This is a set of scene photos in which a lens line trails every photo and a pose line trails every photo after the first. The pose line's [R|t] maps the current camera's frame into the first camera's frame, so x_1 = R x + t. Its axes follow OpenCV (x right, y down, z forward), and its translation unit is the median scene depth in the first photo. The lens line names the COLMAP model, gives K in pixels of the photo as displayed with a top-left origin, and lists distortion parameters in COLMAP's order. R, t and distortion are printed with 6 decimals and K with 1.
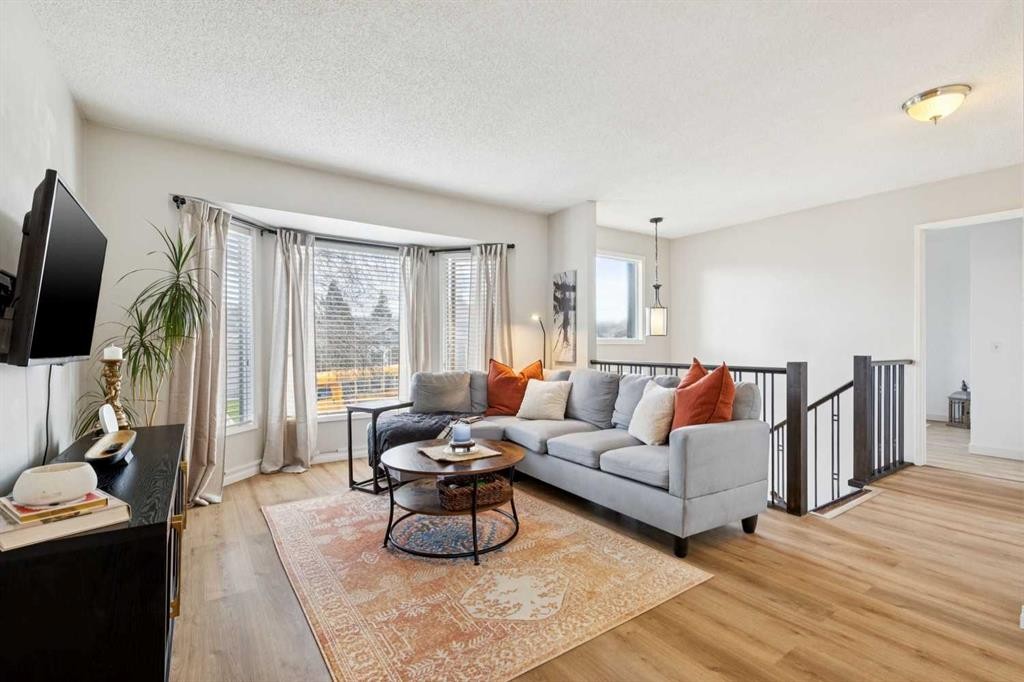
lens RADIAL K [[458.2, 0, 504.6], [0, 458.2, 339.7], [0, 0, 1]] dist [-0.000816, -0.000018]
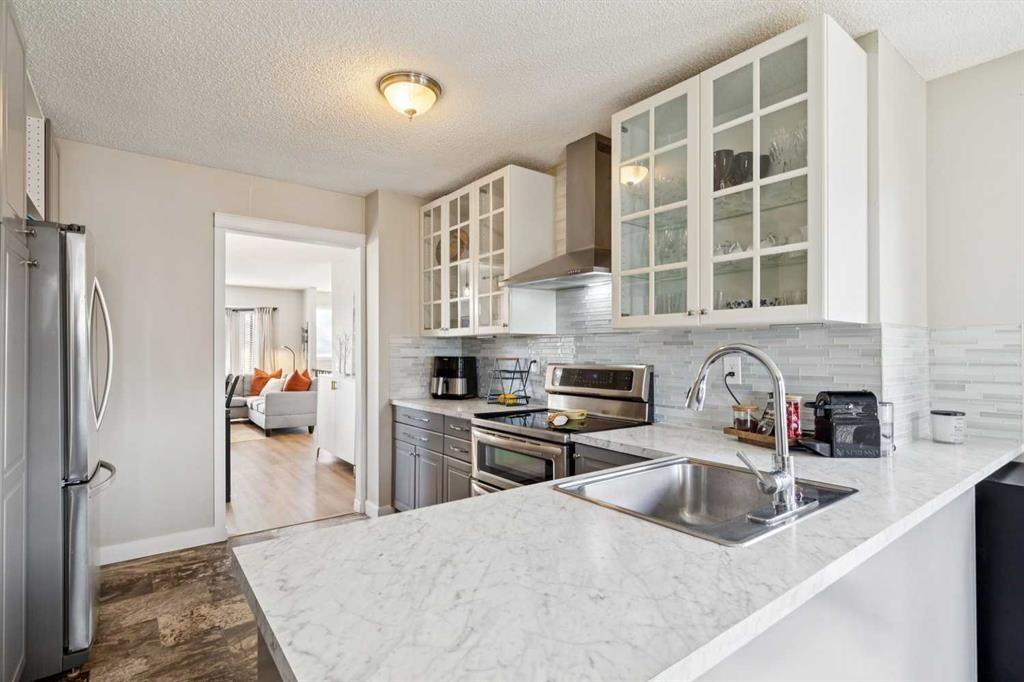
lens RADIAL K [[525.5, 0, 512.1], [0, 525.5, 342.5], [0, 0, 1]] dist [0.013850, -0.002338]
pose [[0.998601, 0.004187, 0.052718, 1.007363], [-0.003946, 0.999981, -0.004671, -0.065623], [-0.052736, 0.004456, 0.998599, -1.410903]]
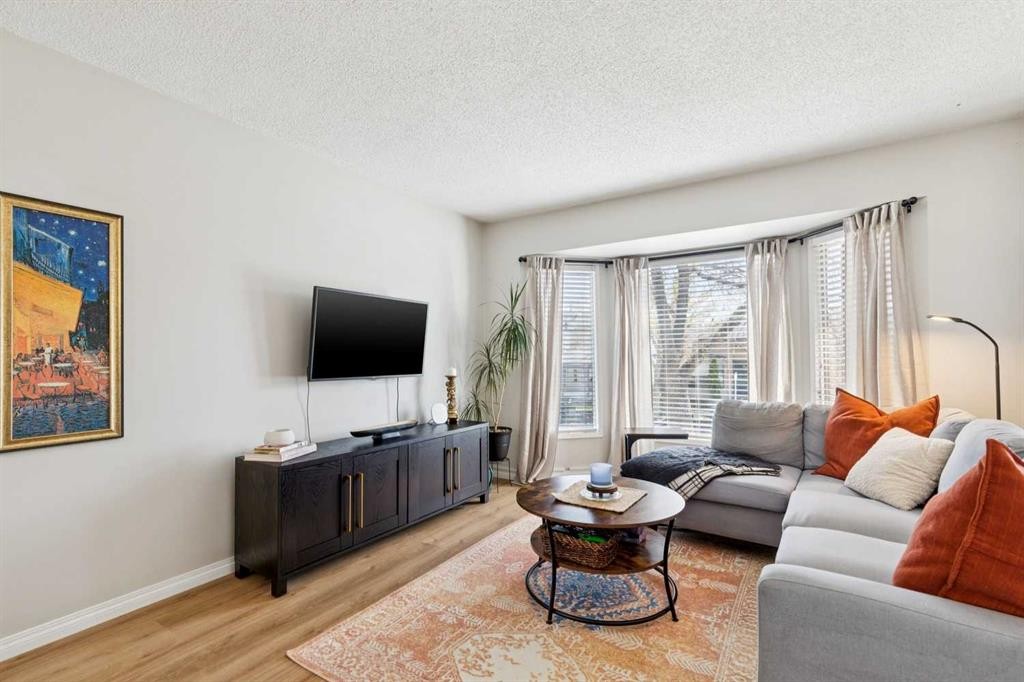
lens RADIAL K [[458.2, 0, 511.5], [0, 458.2, 346.7], [0, 0, 1]] dist [-0.000816, -0.000018]
pose [[0.395954, -0.023315, -0.917974, 0.403049], [0.018257, 0.999680, -0.017515, -0.015604], [0.918089, -0.009824, 0.396253, 0.322800]]
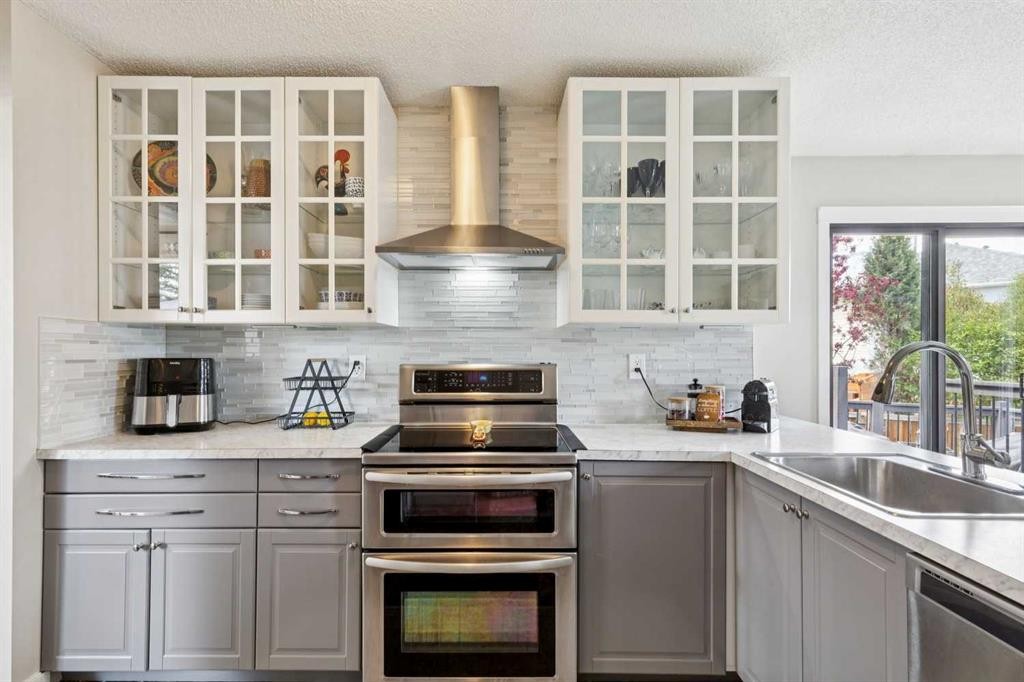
lens RADIAL K [[458.2, 0, 509.2], [0, 458.2, 346.5], [0, 0, 1]] dist [-0.000816, -0.000018]
pose [[0.551875, 0.008495, 0.833884, 0.705878], [-0.010369, 0.999941, -0.003324, -0.057781], [-0.833862, -0.006812, 0.551930, -0.968207]]
